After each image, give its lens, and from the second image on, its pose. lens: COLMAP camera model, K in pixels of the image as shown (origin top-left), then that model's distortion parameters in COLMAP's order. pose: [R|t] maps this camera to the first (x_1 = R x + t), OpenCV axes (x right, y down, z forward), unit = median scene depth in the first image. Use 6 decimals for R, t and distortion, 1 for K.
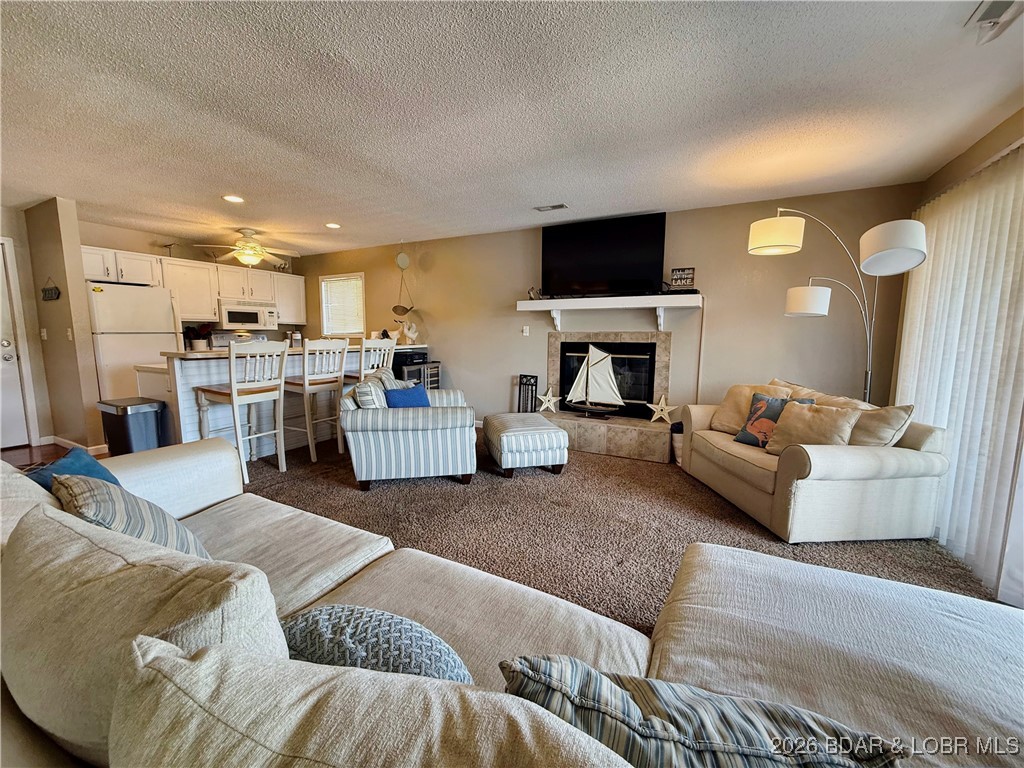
lens RADIAL K [[409.0, 0, 509.2], [0, 409.0, 383.9], [0, 0, 1]] dist [-0.000151, 0.000094]
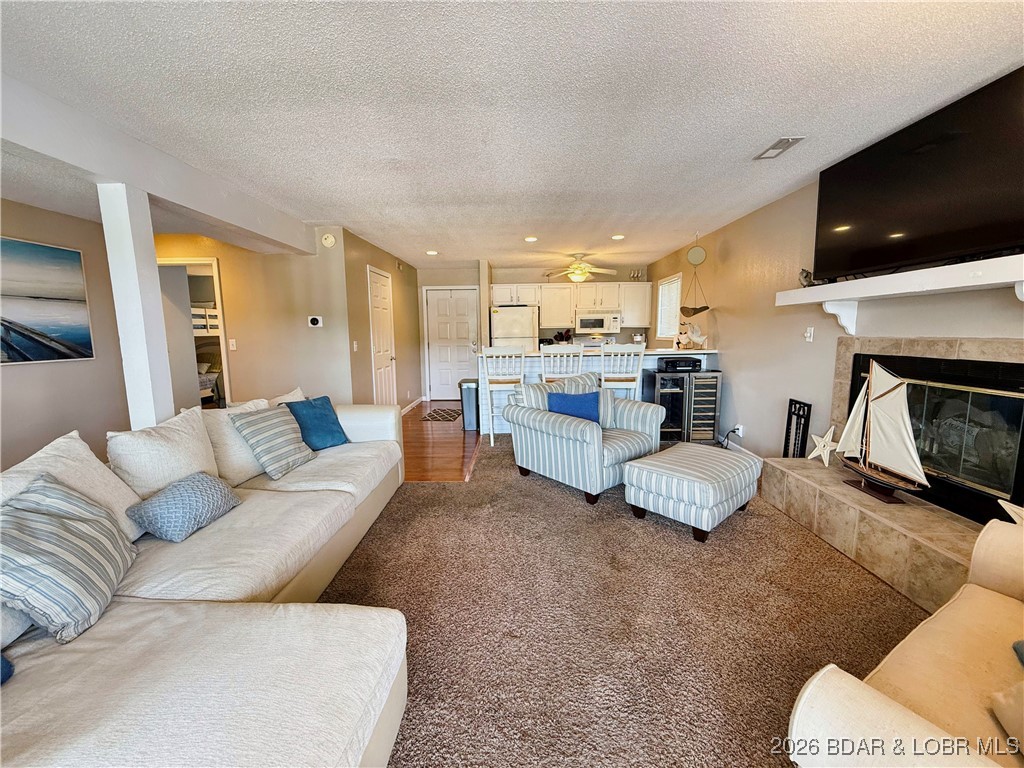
lens RADIAL K [[409.0, 0, 509.2], [0, 409.0, 383.9], [0, 0, 1]] dist [-0.000151, 0.000094]
pose [[0.443714, 0.103057, -0.890223, 0.433717], [-0.094872, 0.993186, 0.067690, -0.050413], [0.891133, 0.054422, 0.450467, 0.280930]]
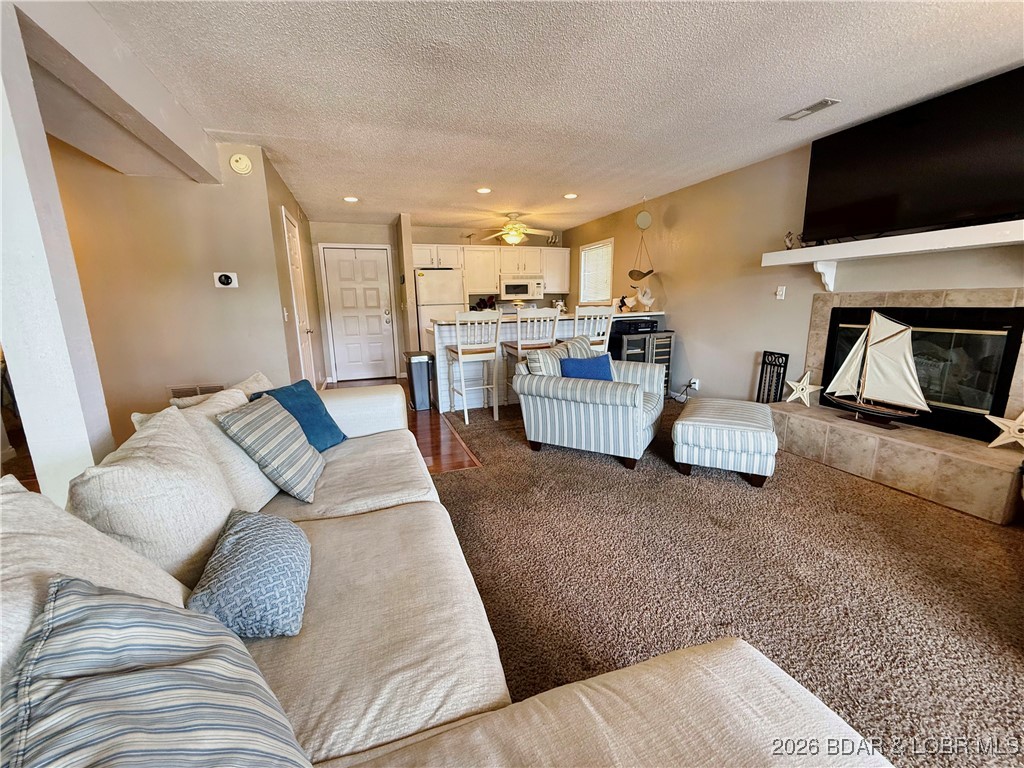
lens RADIAL K [[409.0, 0, 509.2], [0, 409.0, 383.9], [0, 0, 1]] dist [-0.000151, 0.000094]
pose [[0.736856, 0.113281, -0.666491, 0.197411], [-0.057788, 0.992807, 0.104855, -0.014669], [0.673575, -0.038747, 0.738102, 0.110831]]
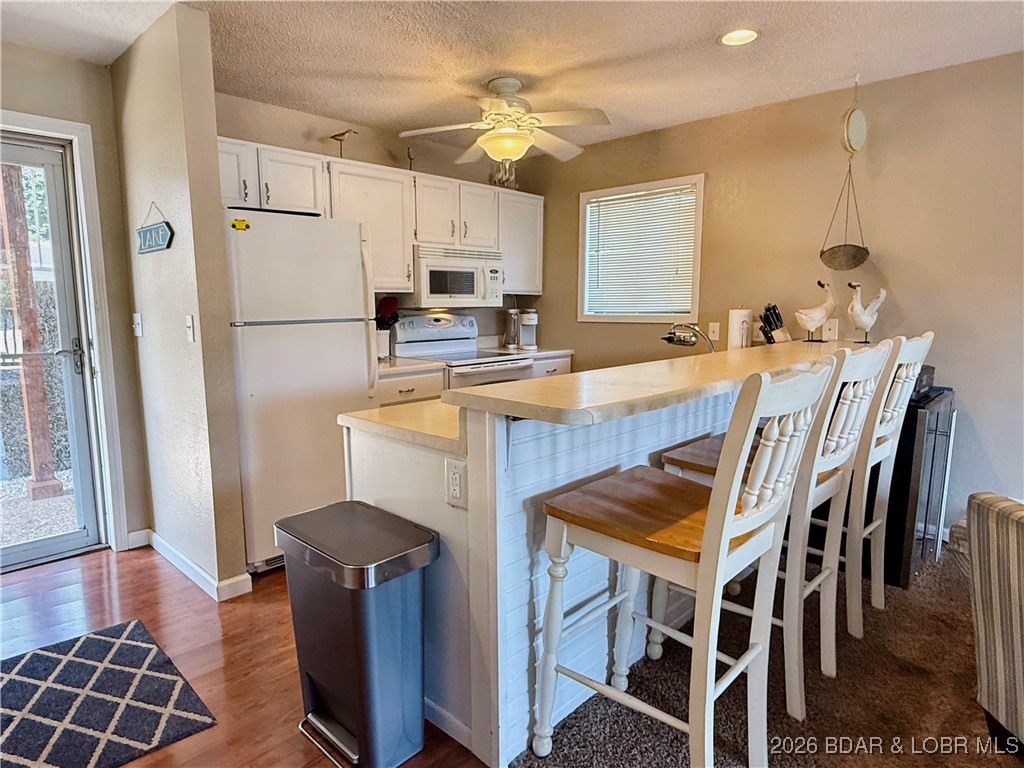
lens RADIAL K [[619.3, 0, 501.9], [0, 619.3, 388.9], [0, 0, 1]] dist [0.000928, 0.000390]
pose [[0.960832, 0.028408, -0.275672, -0.470397], [-0.023650, 0.999509, 0.020571, -0.064122], [0.276121, -0.013246, 0.961032, 0.374334]]
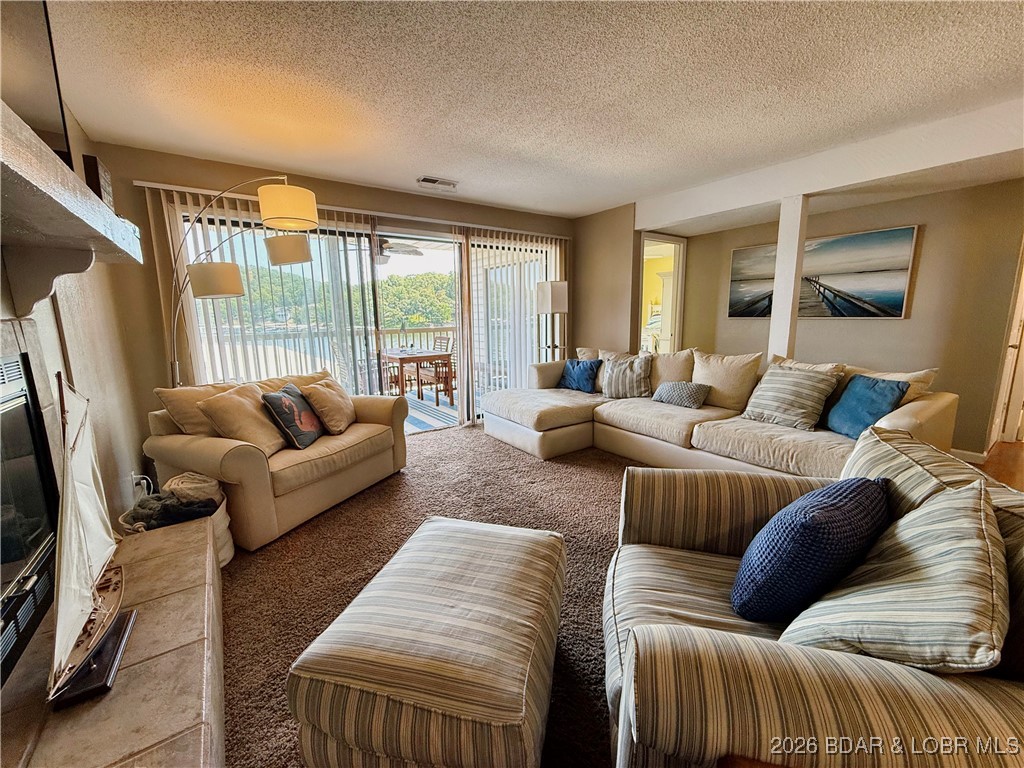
lens RADIAL K [[409.0, 0, 509.2], [0, 409.0, 383.9], [0, 0, 1]] dist [-0.000151, 0.000094]
pose [[-0.892513, -0.067958, 0.445872, -0.116285], [0.068805, 0.956496, 0.283514, -0.132995], [-0.445742, 0.283719, -0.849010, 0.986919]]
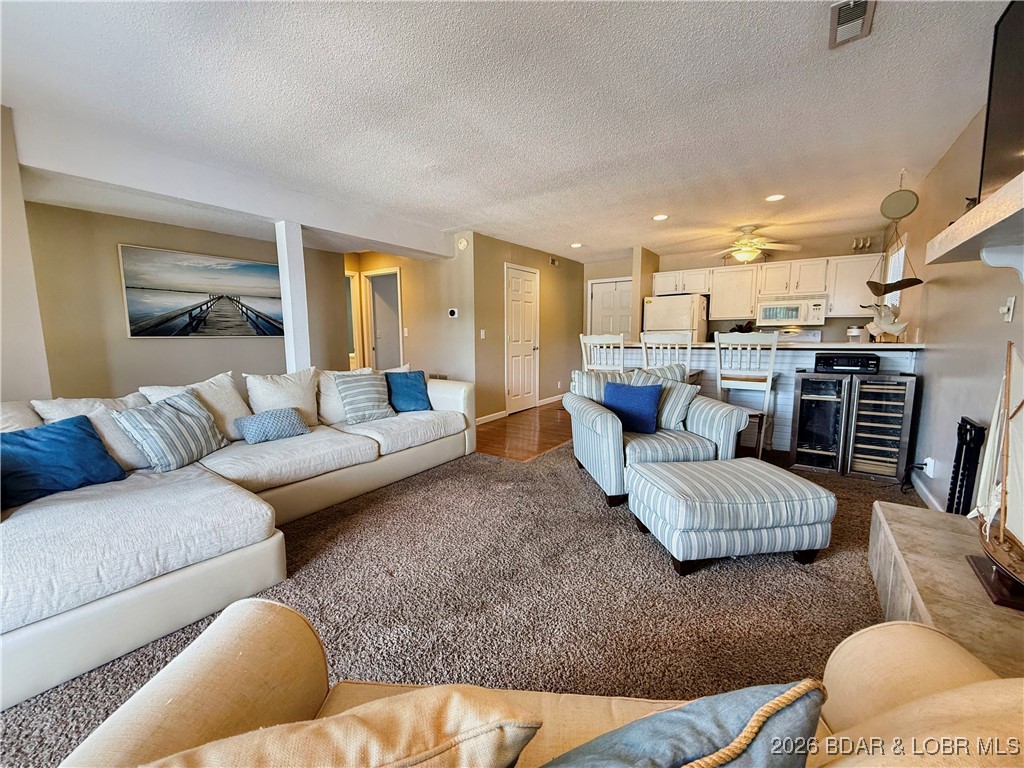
lens RADIAL K [[409.0, 0, 509.2], [0, 409.0, 383.9], [0, 0, 1]] dist [-0.000151, 0.000094]
pose [[-0.132206, 0.113759, -0.984673, 0.501706], [-0.115673, 0.984835, 0.129308, -0.057782], [0.984450, 0.130995, -0.117042, 0.608131]]
